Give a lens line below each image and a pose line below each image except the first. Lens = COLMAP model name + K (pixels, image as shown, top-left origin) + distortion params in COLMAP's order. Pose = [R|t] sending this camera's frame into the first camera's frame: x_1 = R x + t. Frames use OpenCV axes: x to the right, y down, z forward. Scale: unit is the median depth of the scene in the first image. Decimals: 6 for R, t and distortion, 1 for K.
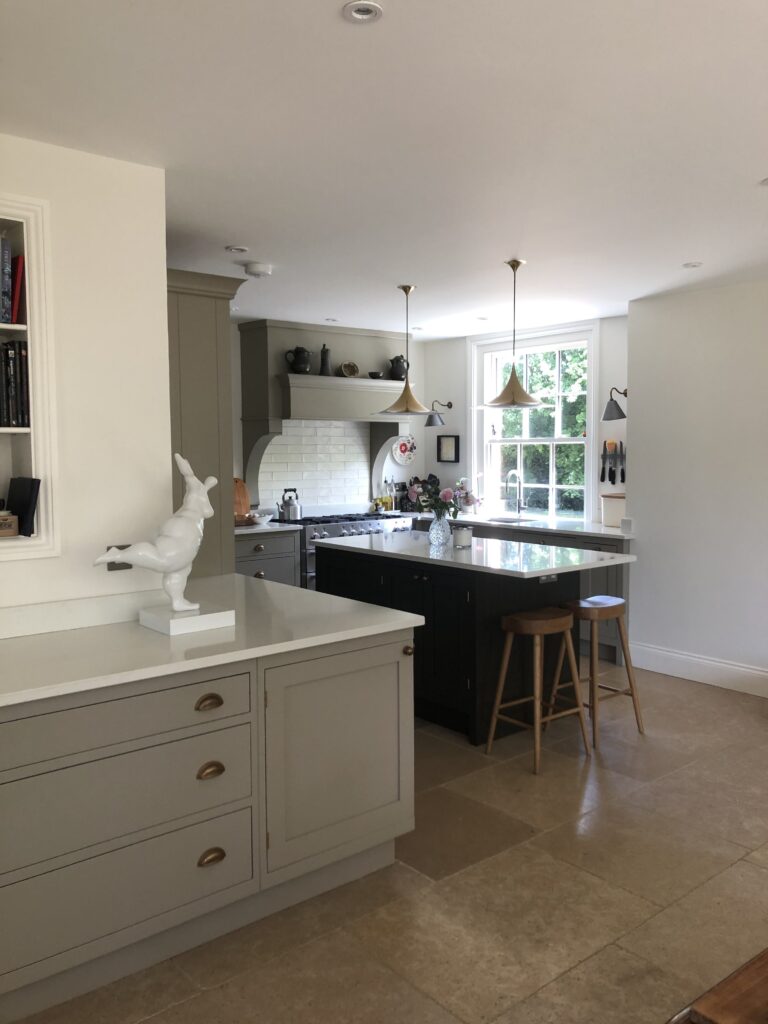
lens RADIAL K [[832.8, 0, 384.0], [0, 832.8, 512.0], [0, 0, 1]] dist [0.085216, -0.154580]
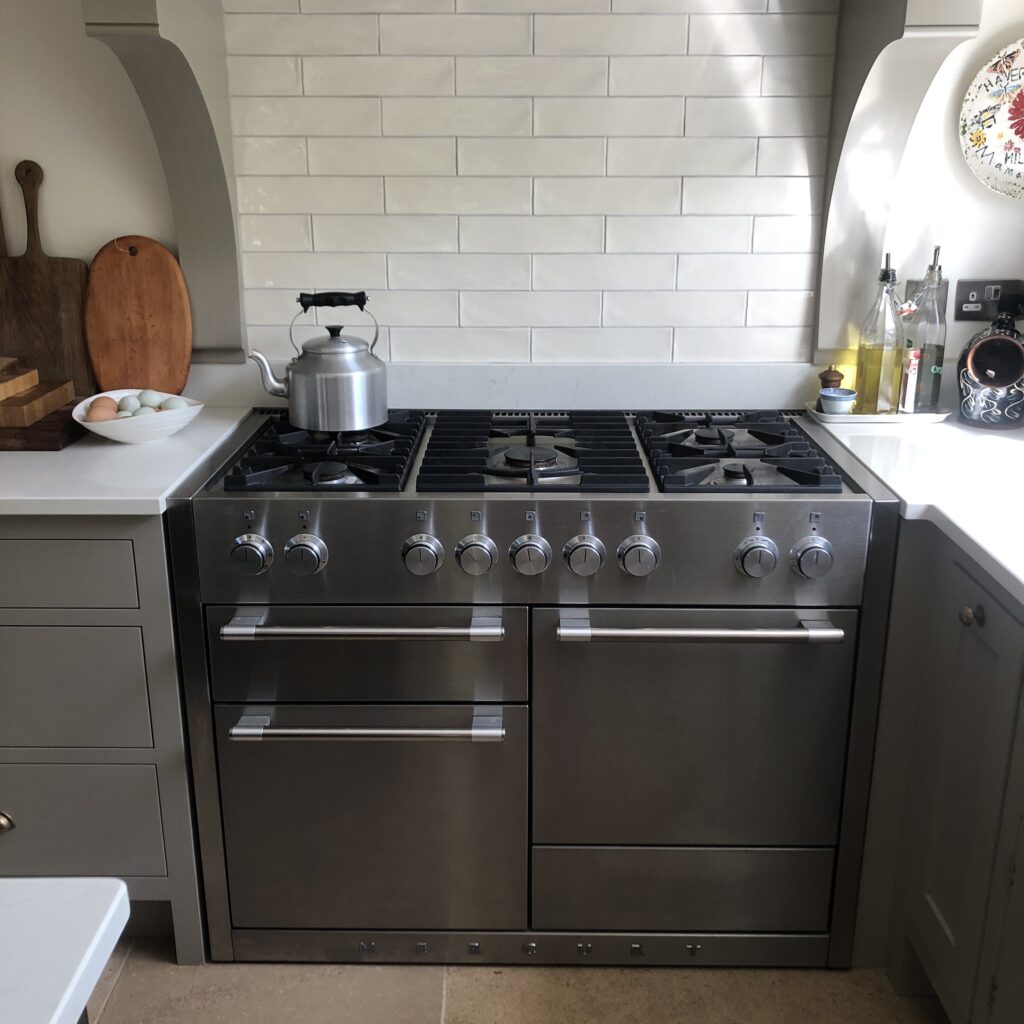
lens RADIAL K [[1135.7, 0, 512.8], [0, 1135.7, 493.0], [0, 0, 1]] dist [0.015422, -0.006619]
pose [[0.767172, 0.199238, -0.609715, 0.133925], [-0.053265, 0.967042, 0.248982, -0.056917], [0.639226, -0.158536, 0.752500, 0.801362]]
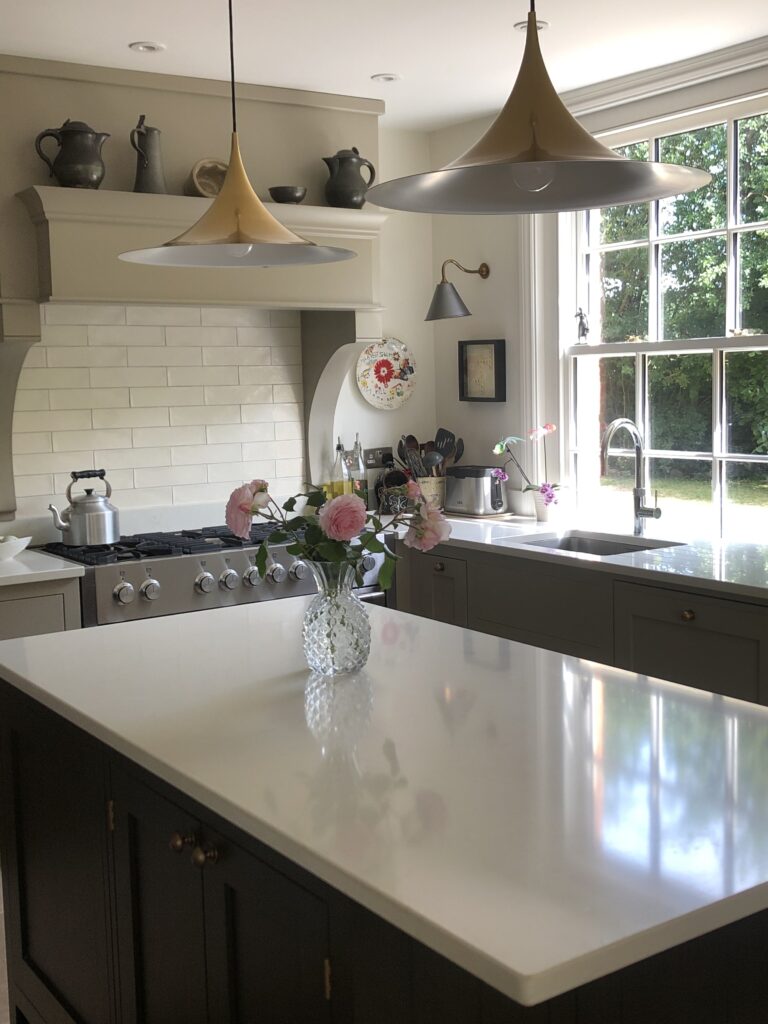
lens RADIAL K [[1193.7, 0, 385.1], [0, 1193.7, 504.8], [0, 0, 1]] dist [0.166175, -0.681755]
pose [[0.996066, -0.009434, -0.088107, 0.093070], [0.011980, 0.999524, 0.028413, -0.026864], [0.087797, -0.029357, 0.995706, 0.413794]]
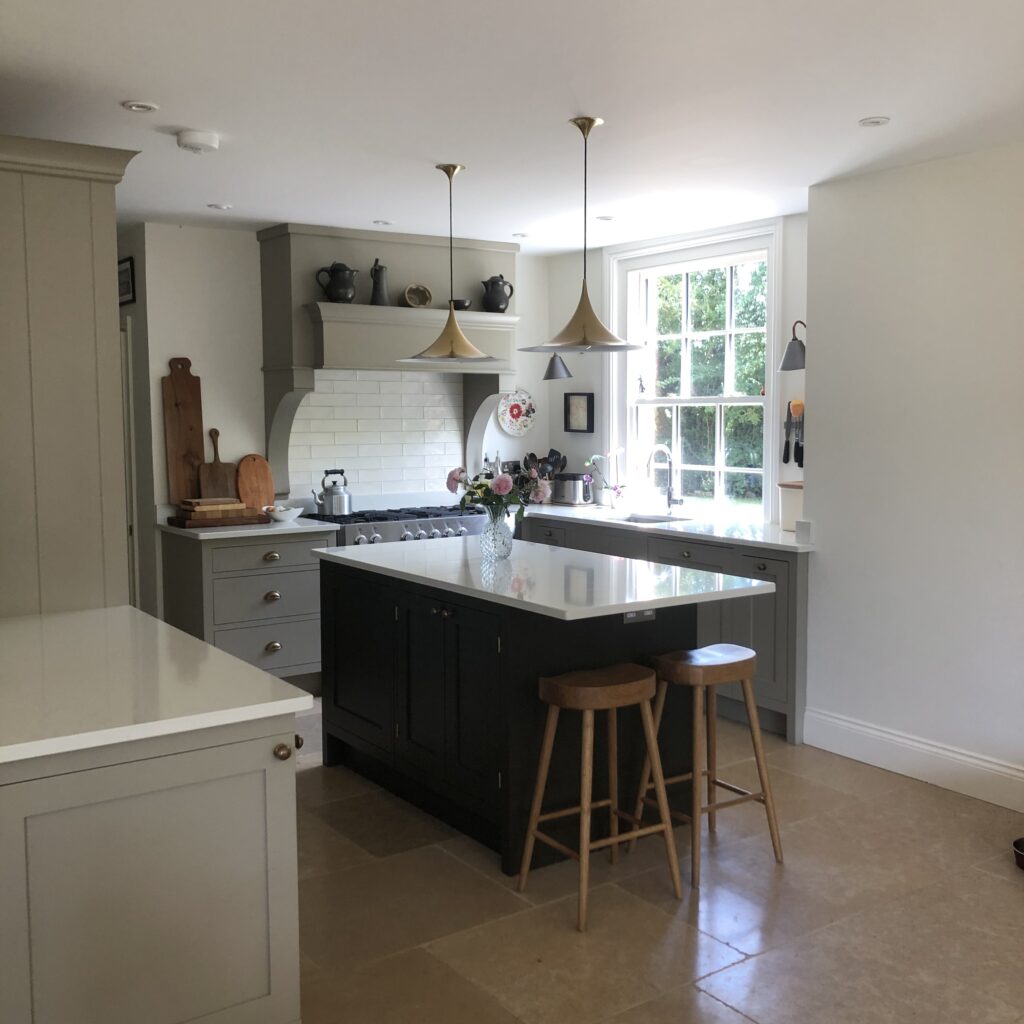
lens RADIAL K [[1112.4, 0, 512.0], [0, 1112.4, 512.0], [0, 0, 1]] dist [0.098728, -0.193480]
pose [[0.996498, 0.009325, -0.083097, 0.113689], [-0.008075, 0.999849, 0.015370, -0.008684], [0.083228, -0.014645, 0.996423, 0.092657]]
